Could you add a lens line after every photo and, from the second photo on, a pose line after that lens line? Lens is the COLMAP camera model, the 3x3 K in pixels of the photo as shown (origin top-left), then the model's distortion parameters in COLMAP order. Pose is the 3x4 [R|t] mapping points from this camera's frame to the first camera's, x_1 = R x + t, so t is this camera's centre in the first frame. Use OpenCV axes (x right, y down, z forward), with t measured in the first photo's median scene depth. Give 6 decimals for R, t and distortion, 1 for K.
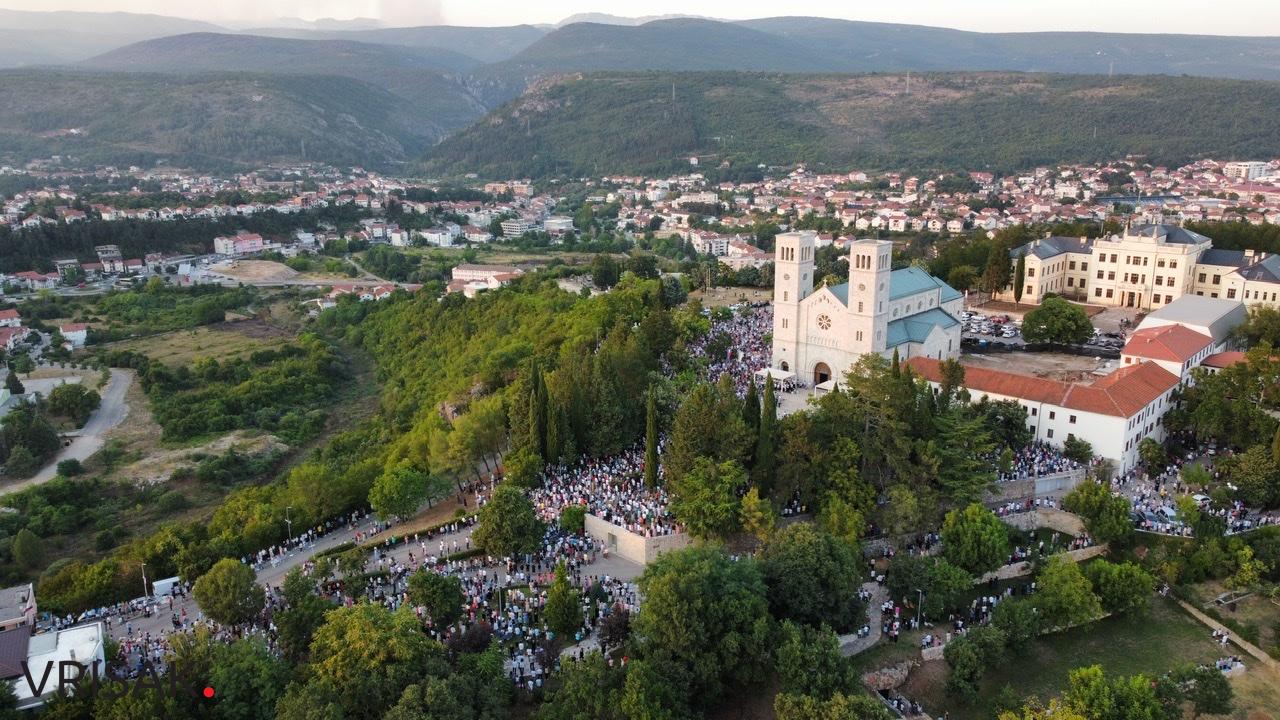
lens RADIAL K [[965.8, 0, 639.5], [0, 965.8, 364.0], [0, 0, 1]] dist [0.002488, -0.006094]
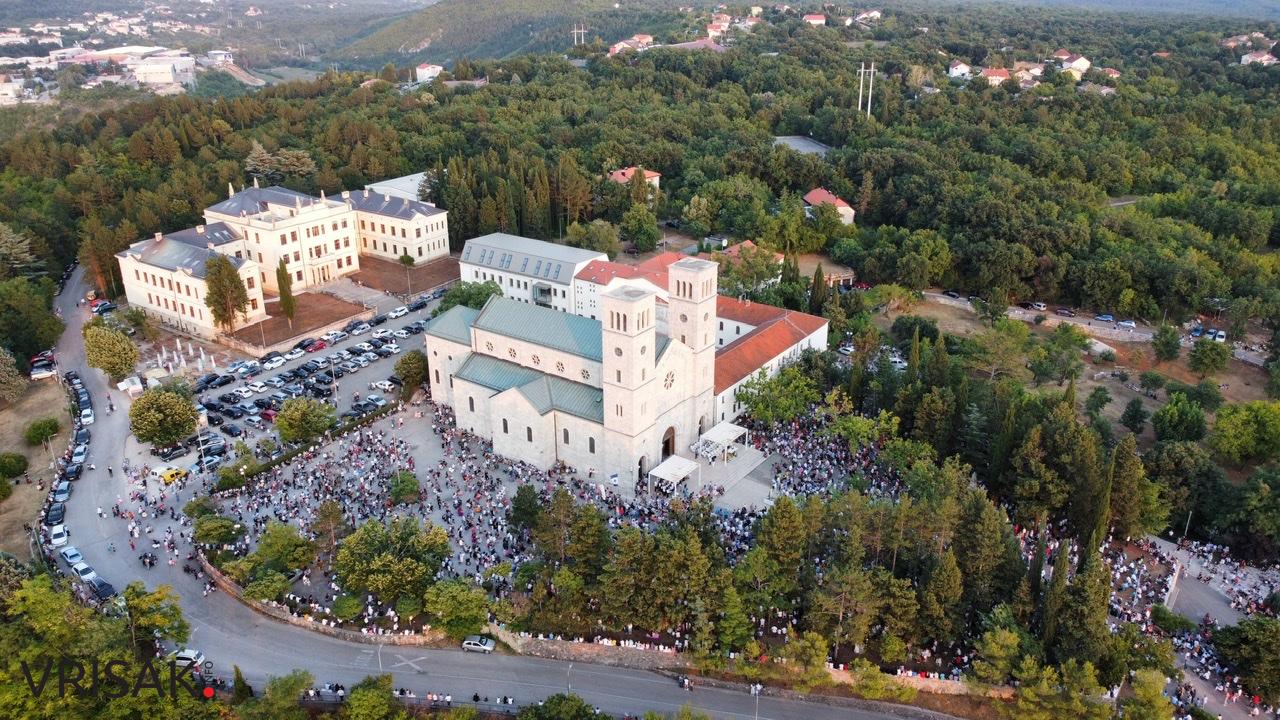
lens RADIAL K [[965.8, 0, 639.5], [0, 965.8, 364.0], [0, 0, 1]] dist [0.002488, -0.006094]
pose [[-0.139513, -0.378382, 0.915075, -0.120012], [0.254821, 0.879271, 0.402428, -0.086916], [-0.956871, 0.289324, -0.026250, 0.238211]]
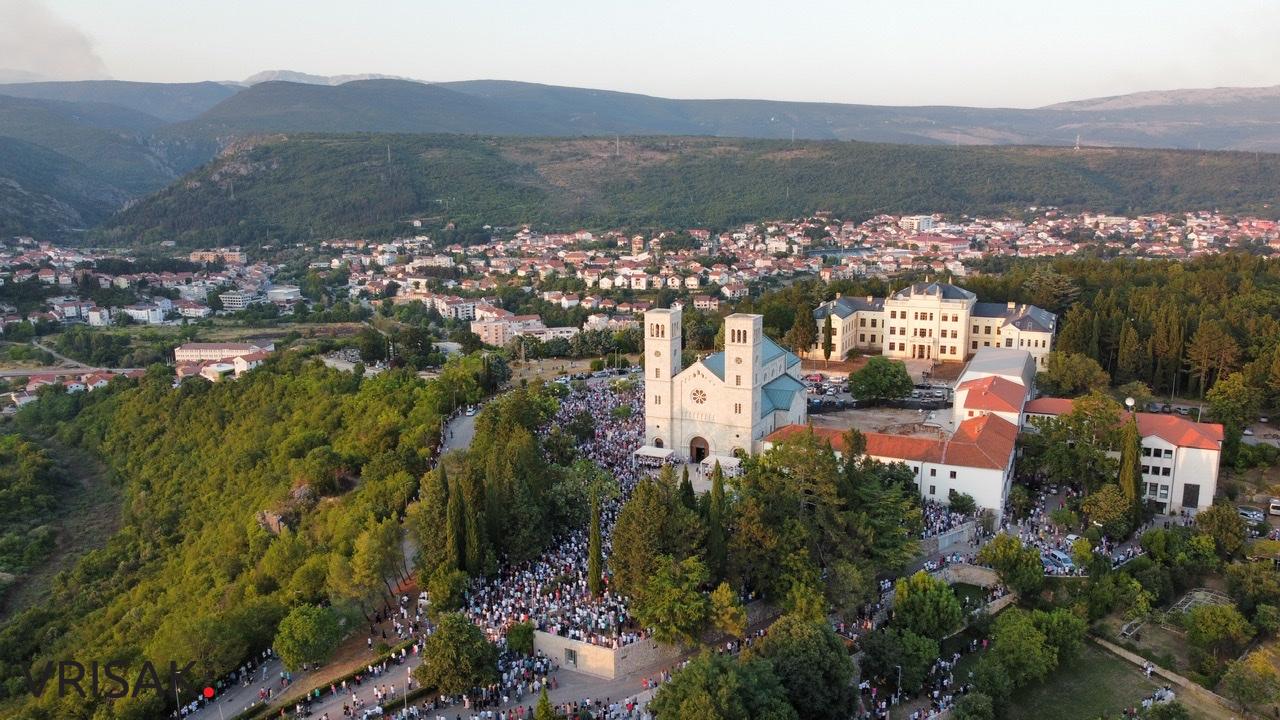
lens RADIAL K [[965.8, 0, 639.5], [0, 965.8, 364.0], [0, 0, 1]] dist [0.002488, -0.006094]
pose [[0.956169, -0.059785, 0.286647, -0.035097], [0.076540, 0.995930, -0.047598, -0.007822], [-0.282635, 0.067452, 0.956853, 0.012763]]
